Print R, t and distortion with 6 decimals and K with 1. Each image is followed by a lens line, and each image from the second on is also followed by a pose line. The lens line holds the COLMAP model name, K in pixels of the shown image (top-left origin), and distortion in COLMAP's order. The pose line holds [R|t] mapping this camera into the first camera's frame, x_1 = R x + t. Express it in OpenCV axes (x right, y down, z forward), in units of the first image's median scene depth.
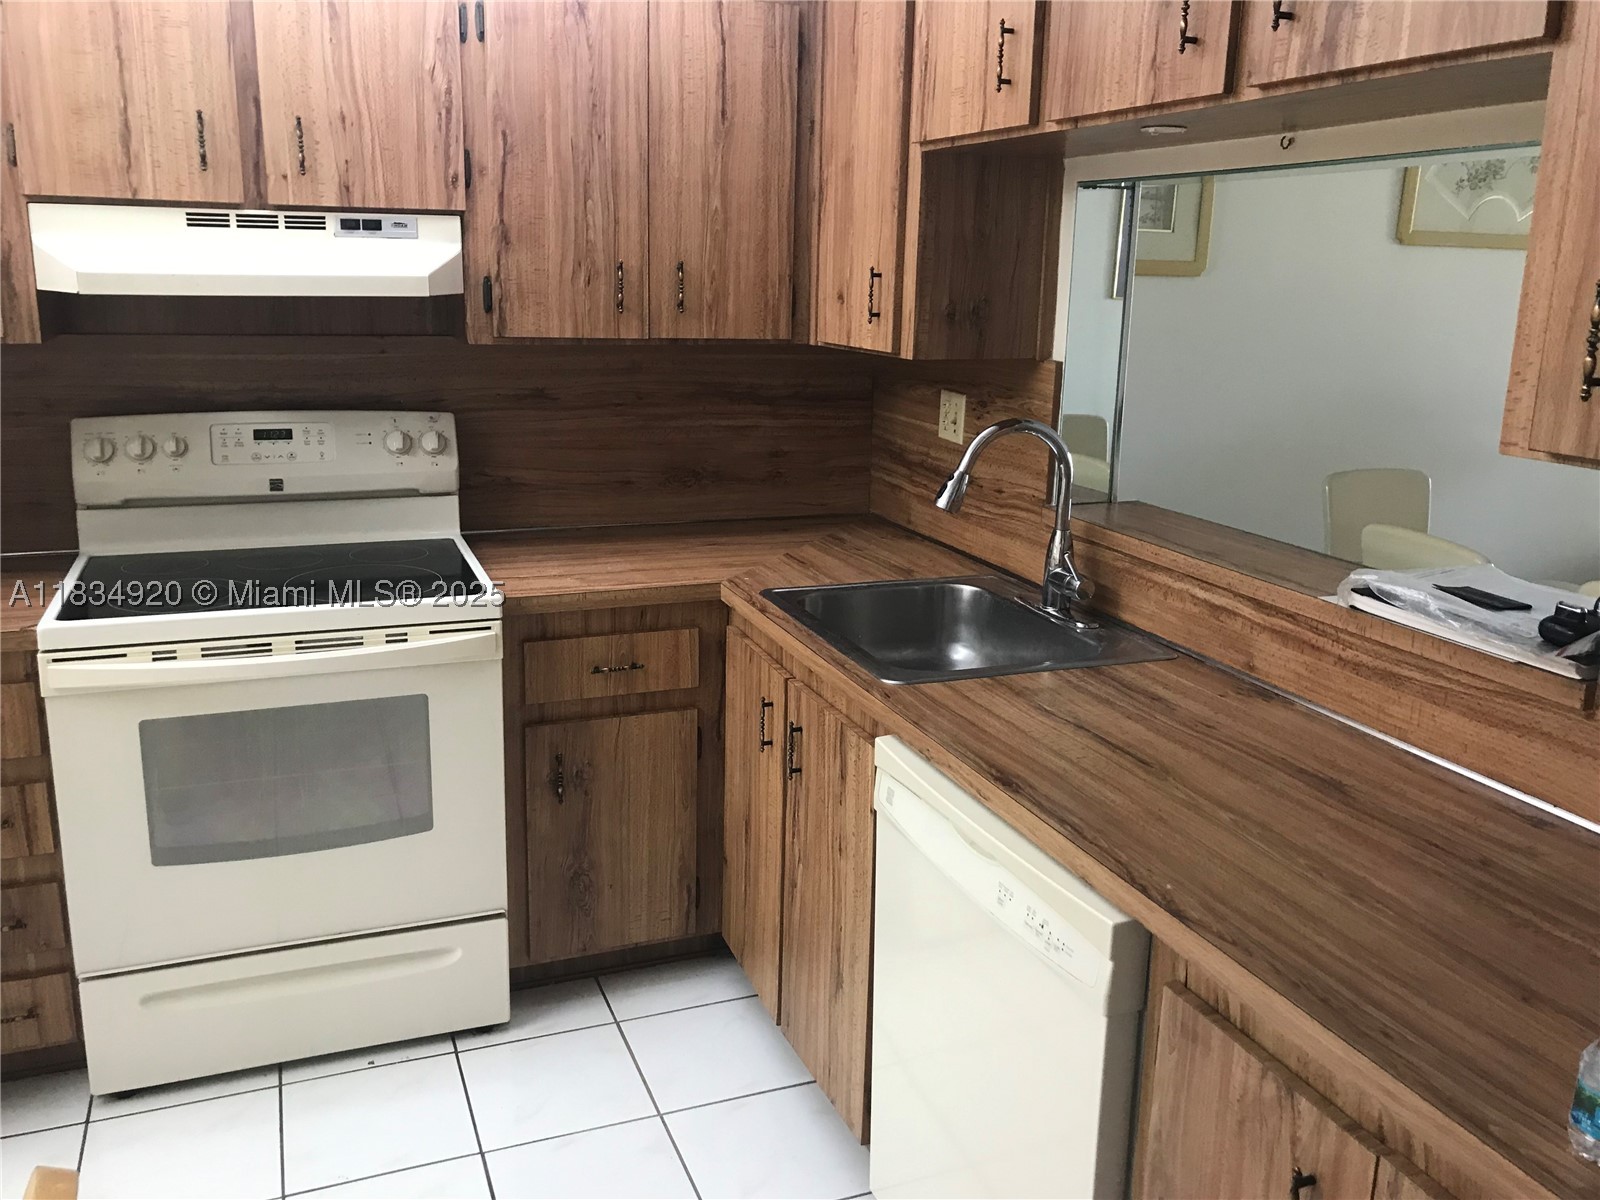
lens RADIAL K [[1302.3, 0, 799.9], [0, 1302.3, 583.9], [0, 0, 1]] dist [0.009388, -0.031021]
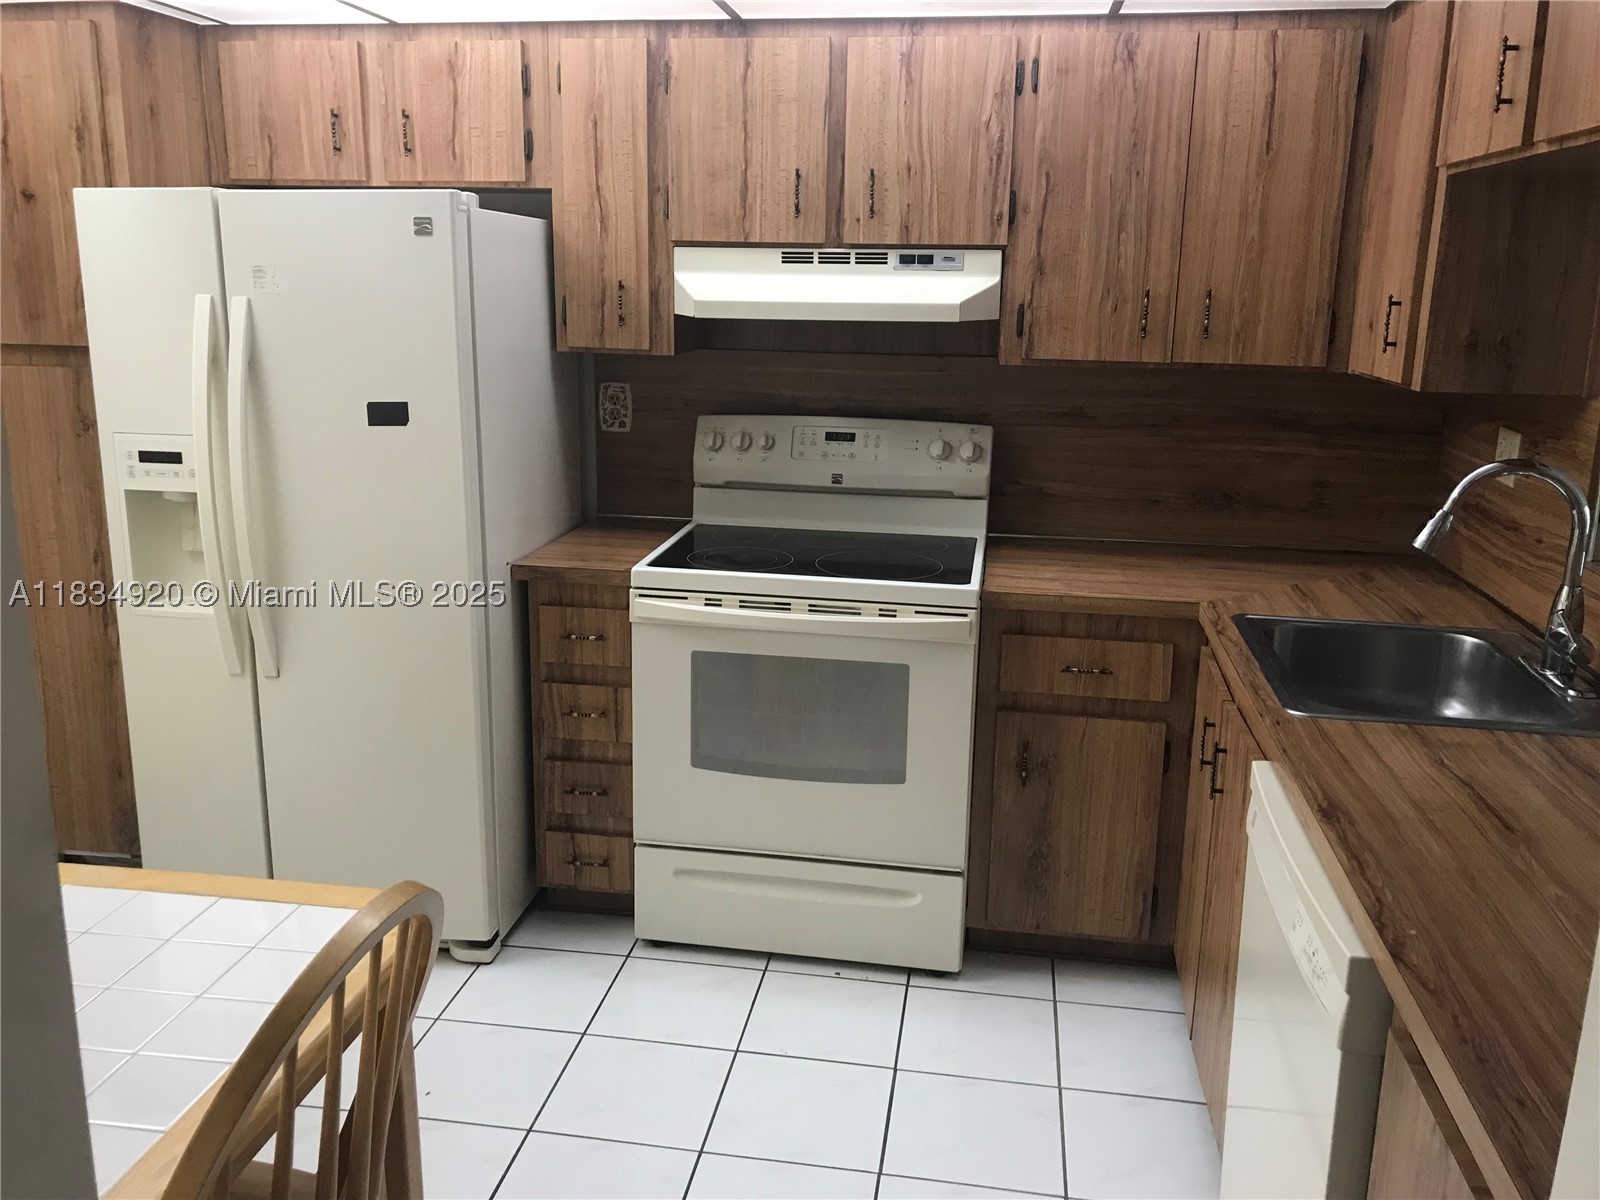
lens RADIAL K [[1311.1, 0, 800.0], [0, 1311.1, 600.0], [0, 0, 1]] dist [0.011798, -0.059315]
pose [[0.855002, 0.114960, -0.505724, 0.195211], [-0.118364, 0.992642, 0.025533, 0.007885], [0.504938, 0.038029, 0.862318, -0.047328]]
